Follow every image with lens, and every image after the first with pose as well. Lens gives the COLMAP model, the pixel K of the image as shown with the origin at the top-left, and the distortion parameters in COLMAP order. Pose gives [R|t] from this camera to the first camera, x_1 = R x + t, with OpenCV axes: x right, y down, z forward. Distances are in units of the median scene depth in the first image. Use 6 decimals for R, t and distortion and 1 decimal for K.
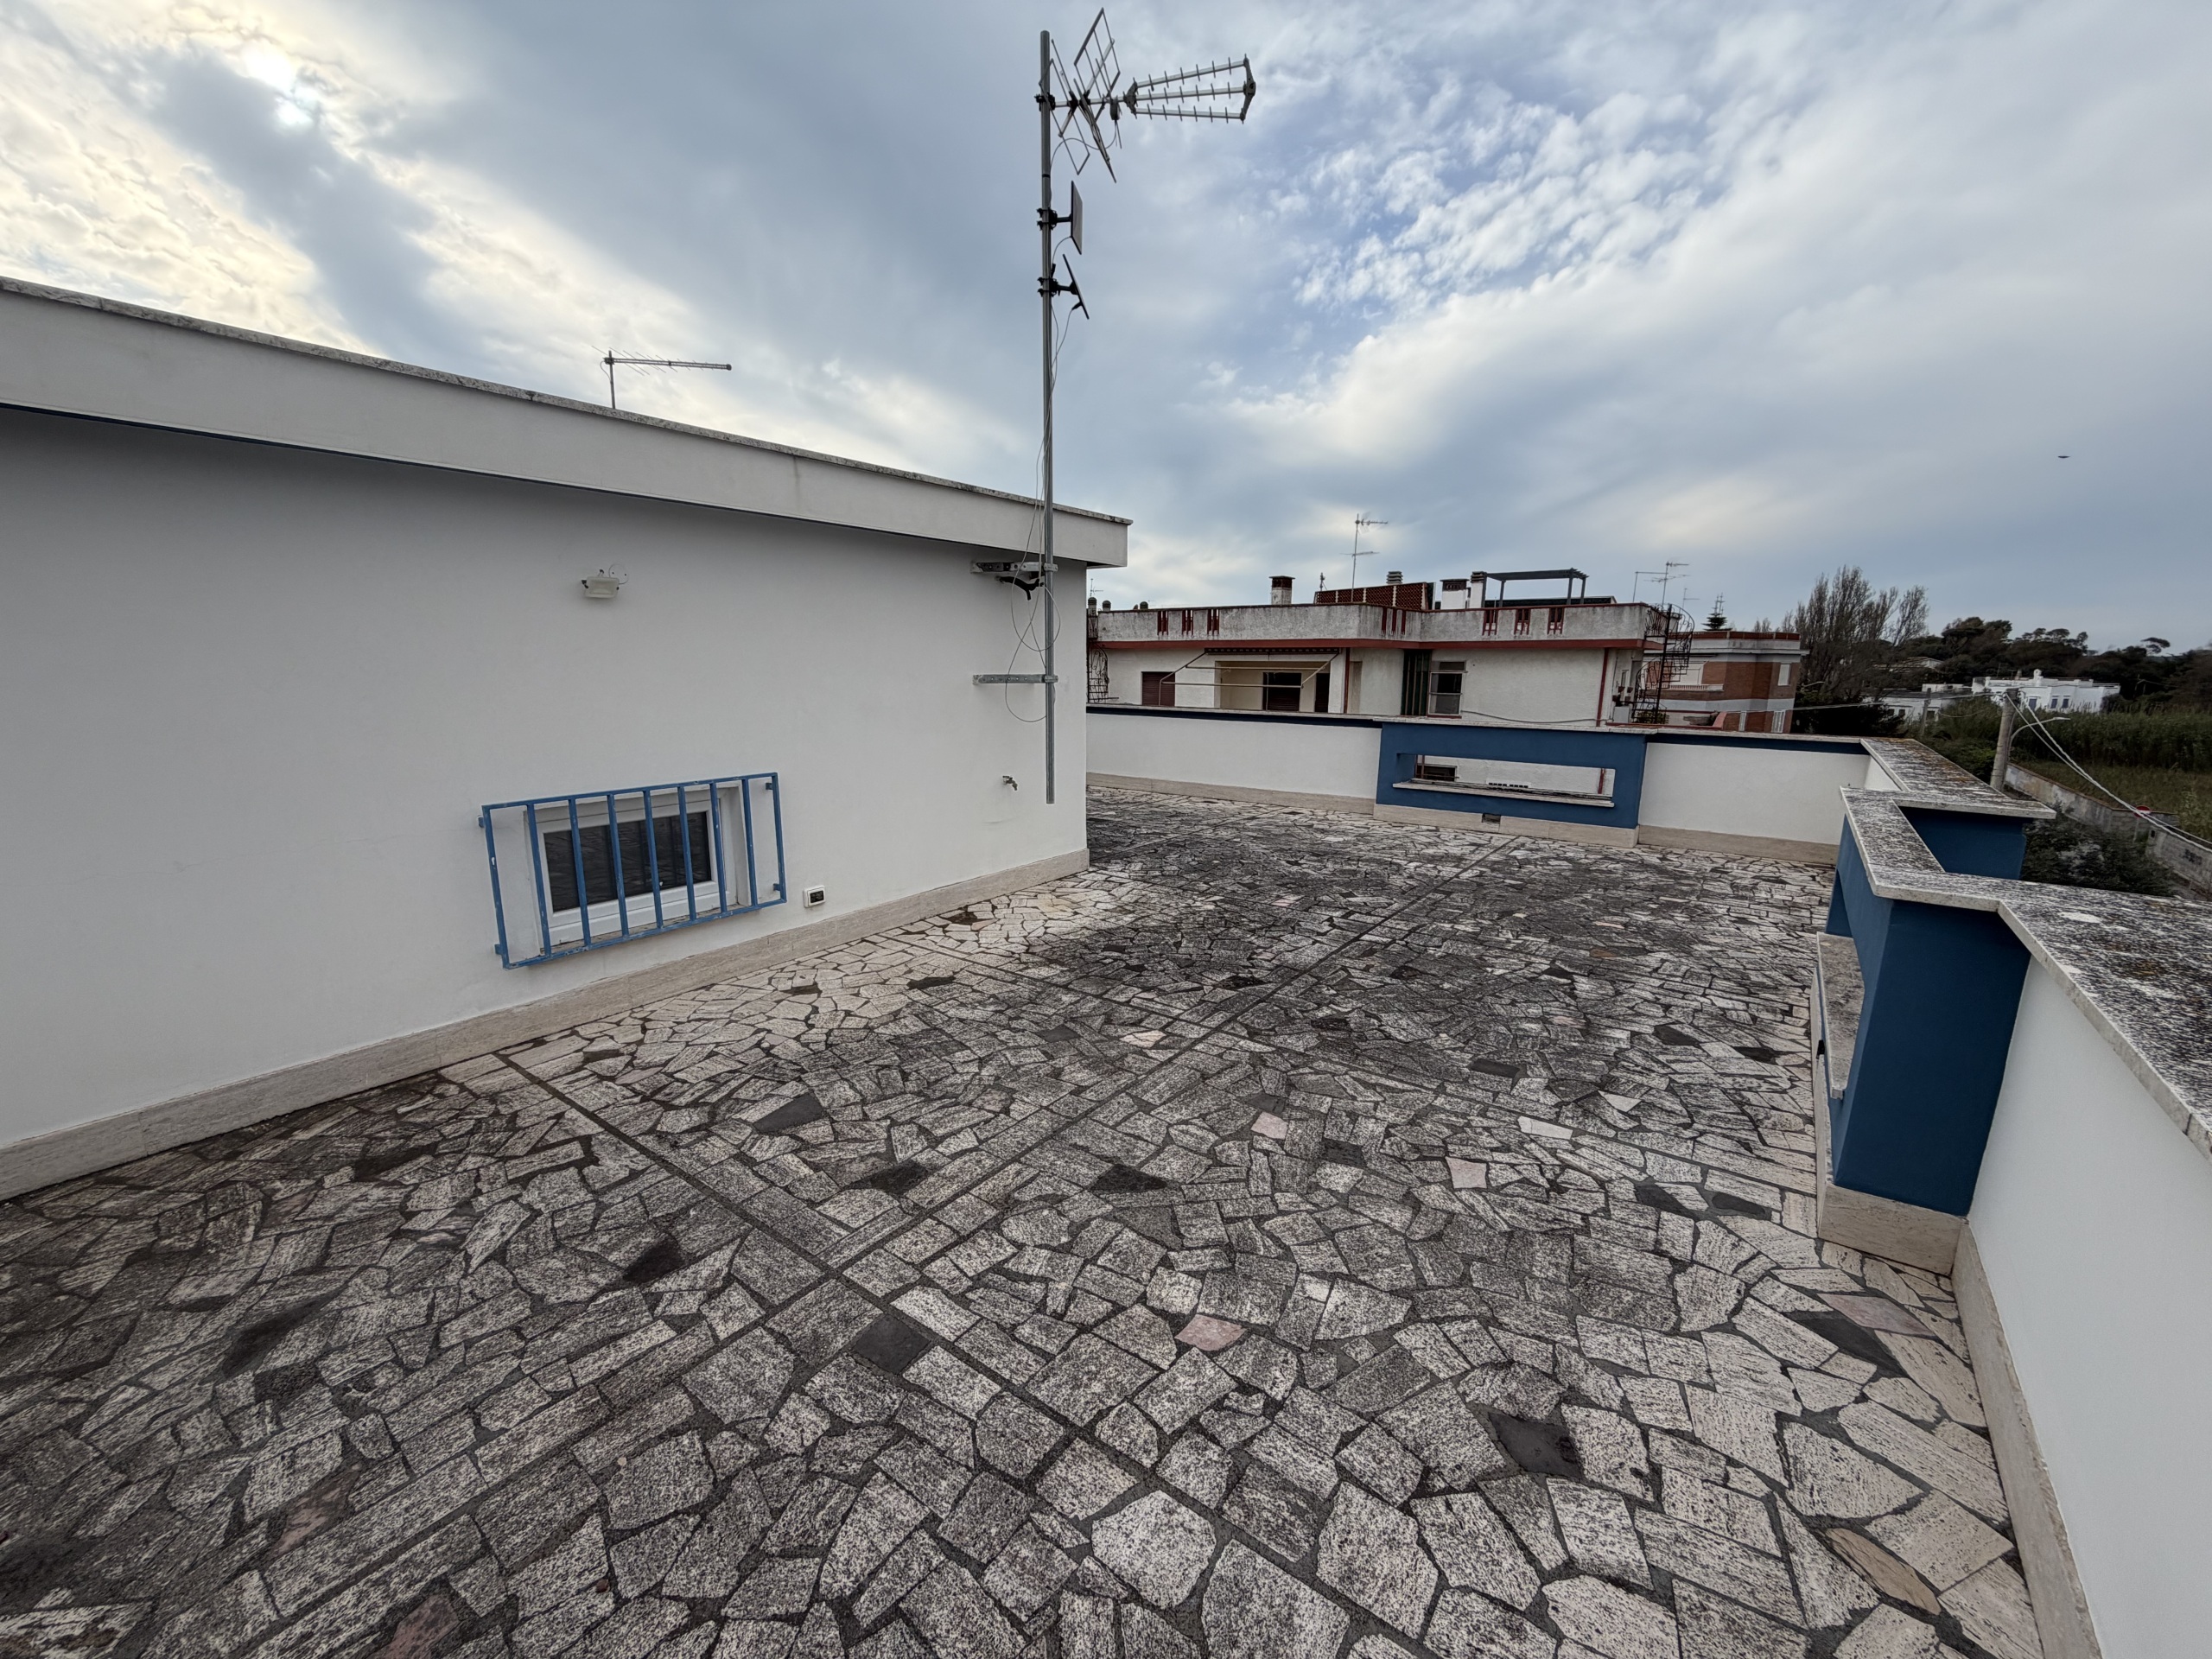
lens RADIAL K [[881.4, 0, 1096.0], [0, 881.4, 828.7], [0, 0, 1]] dist [-0.001785, 0.000472]
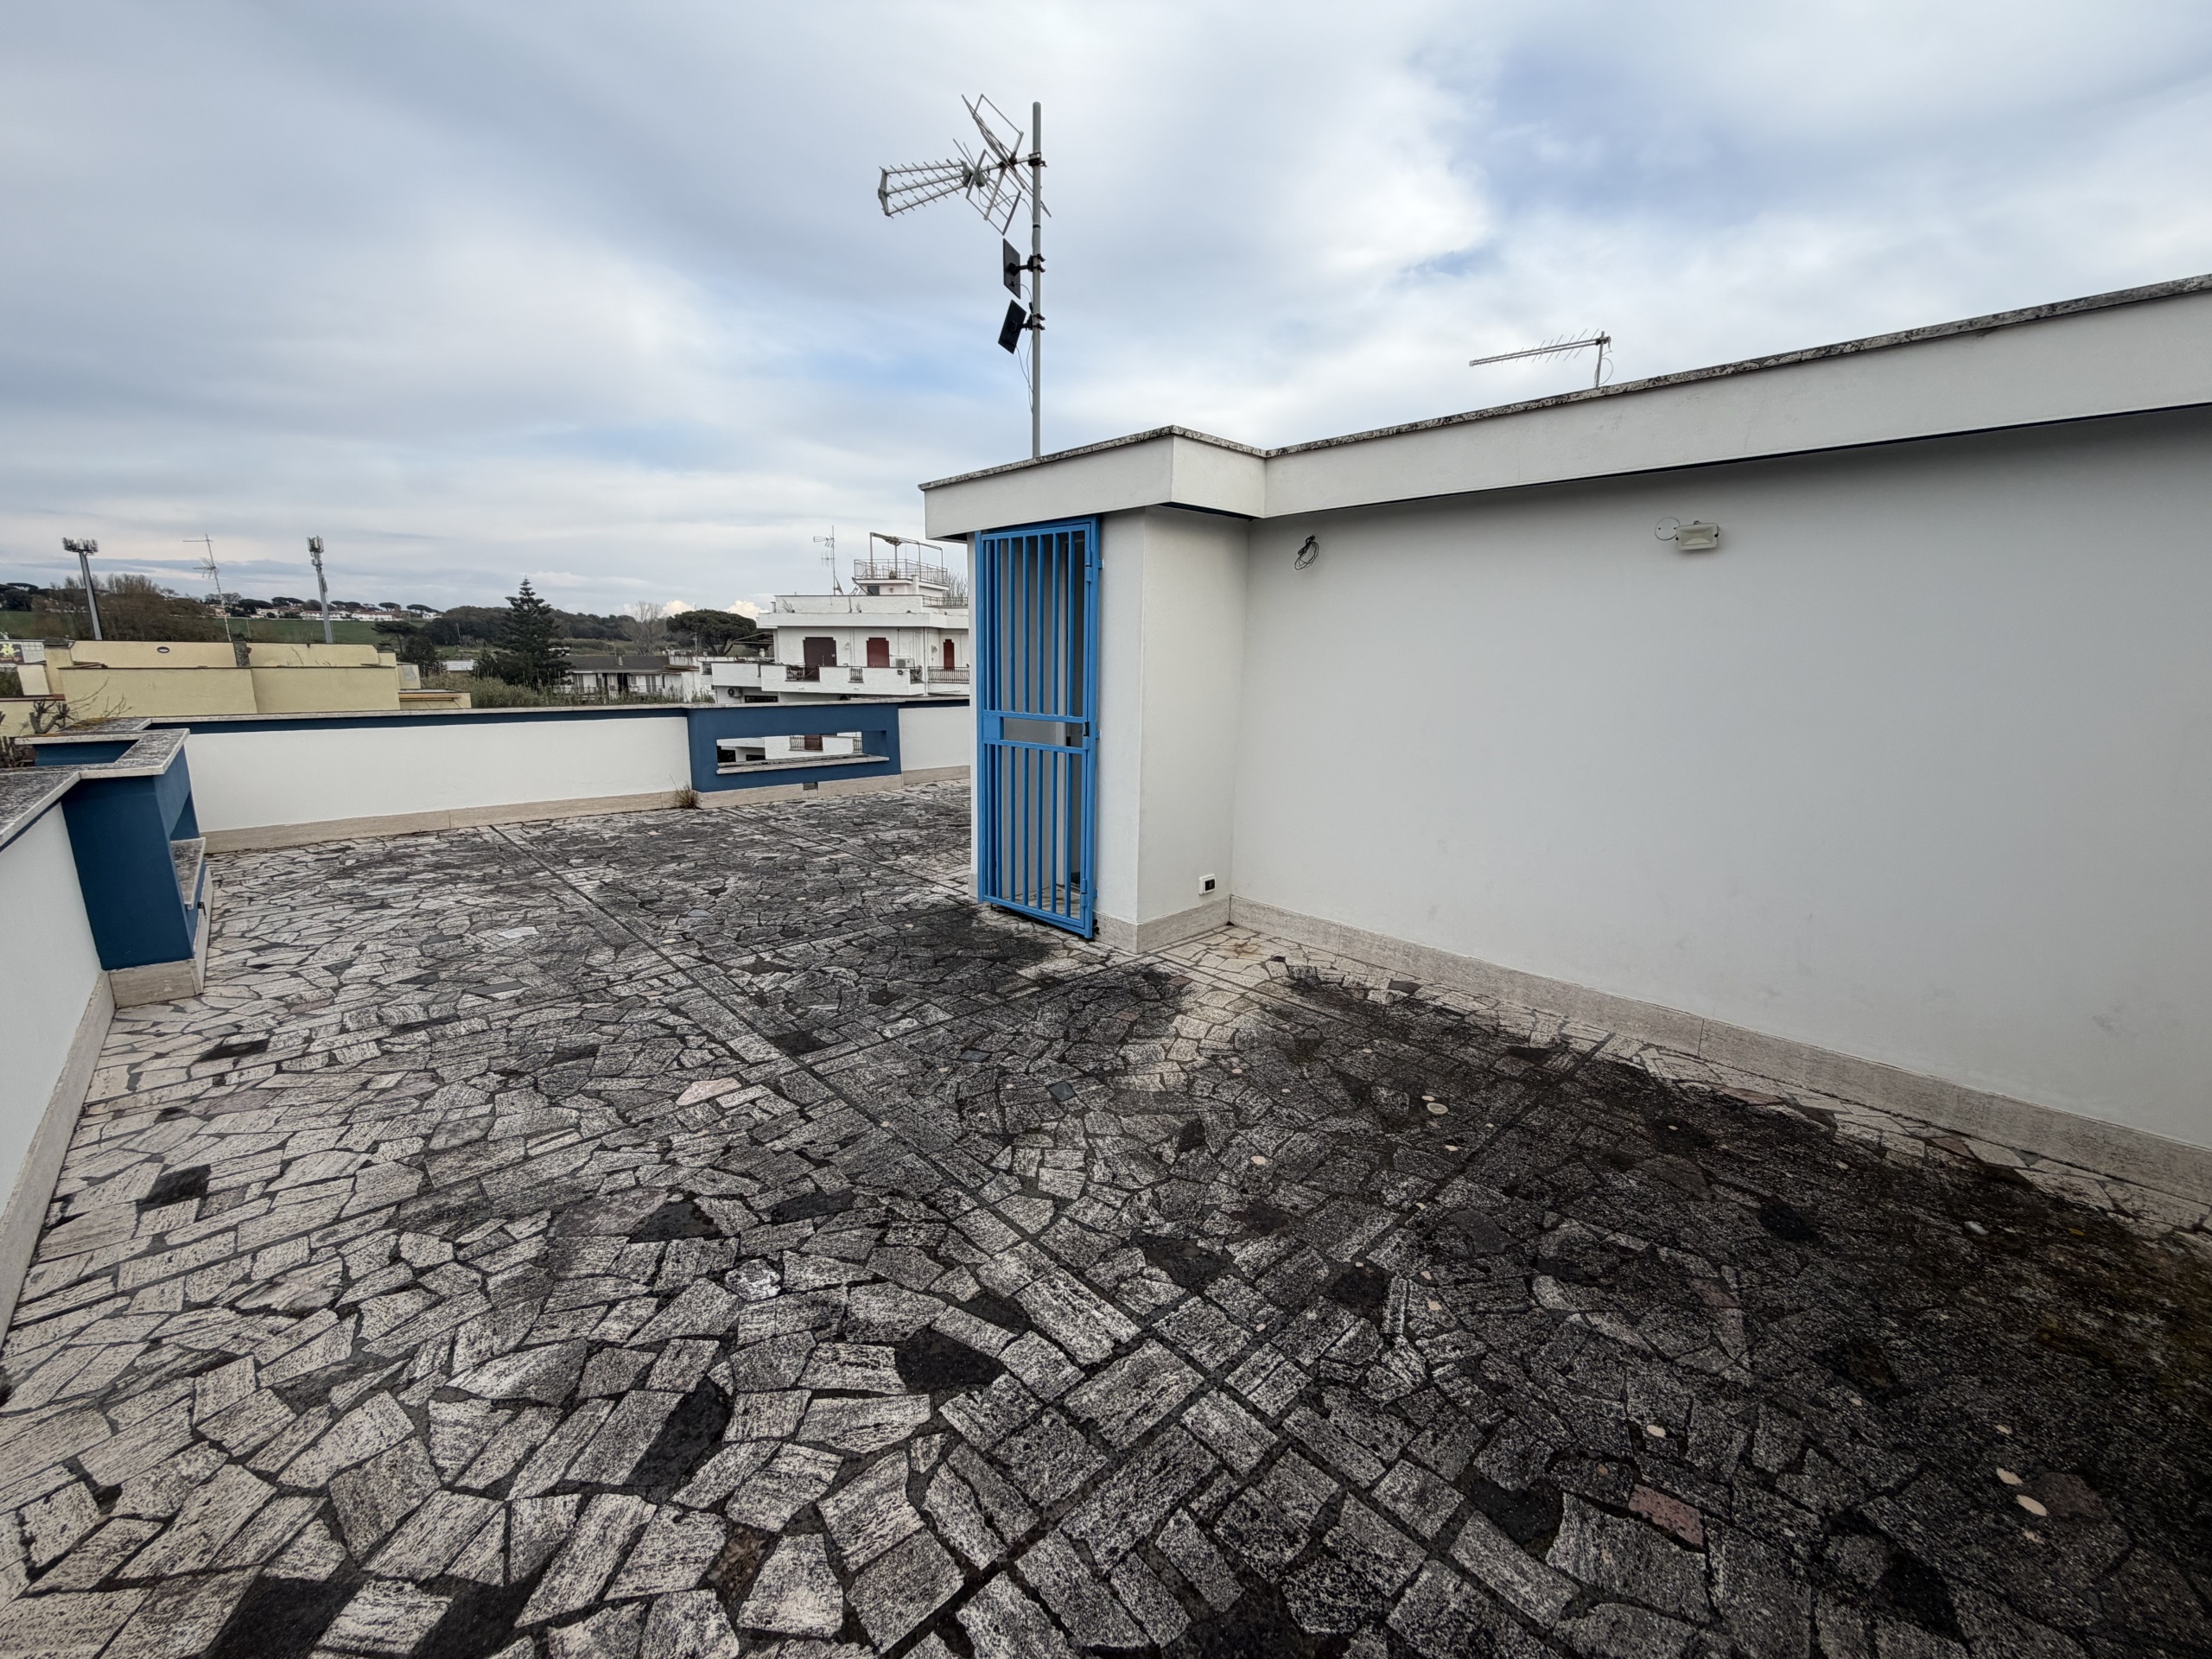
lens RADIAL K [[881.4, 0, 1097.8], [0, 881.4, 838.7], [0, 0, 1]] dist [-0.001785, 0.000472]
pose [[-0.989136, -0.047725, 0.139039, -0.412917], [0.009143, 0.924028, 0.382214, -0.548569], [-0.146717, 0.379333, -0.913554, 2.899091]]
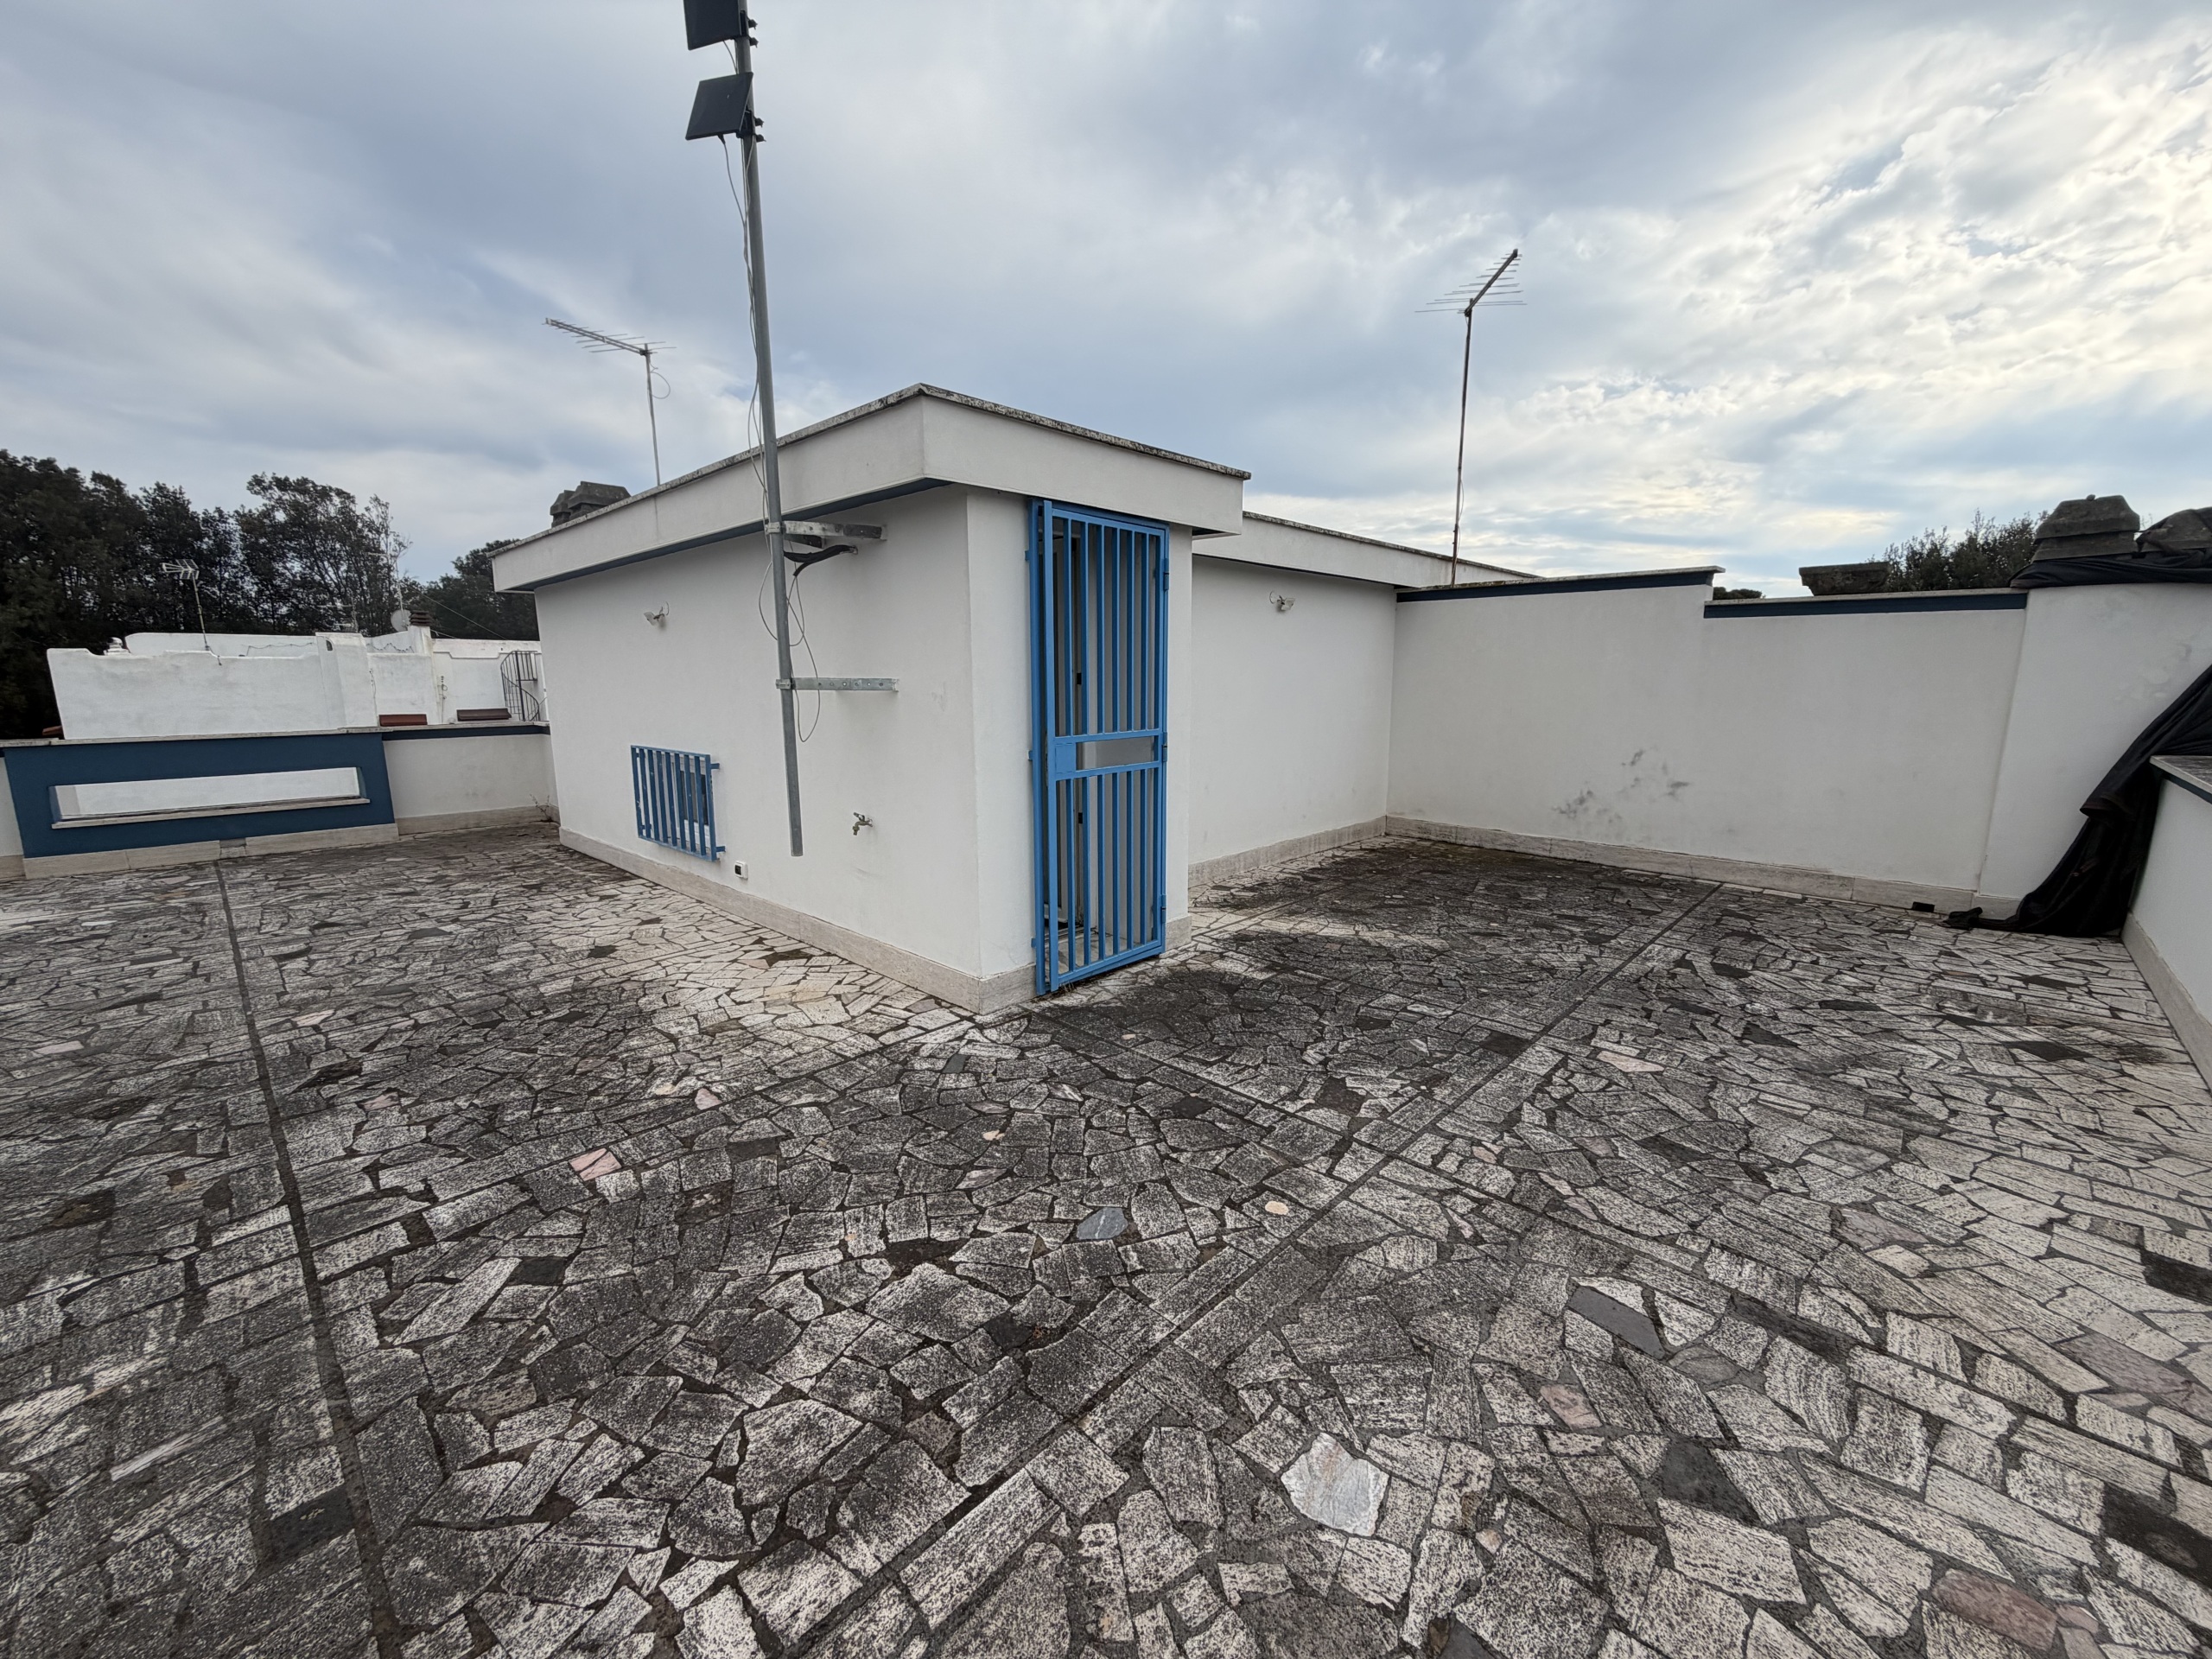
lens RADIAL K [[881.4, 0, 1107.8], [0, 881.4, 829.8], [0, 0, 1]] dist [-0.001785, 0.000472]
pose [[-0.100940, 0.170770, -0.980127, 0.890713], [-0.183448, 0.965072, 0.187039, -0.328170], [0.977833, 0.198682, -0.066087, 1.826644]]
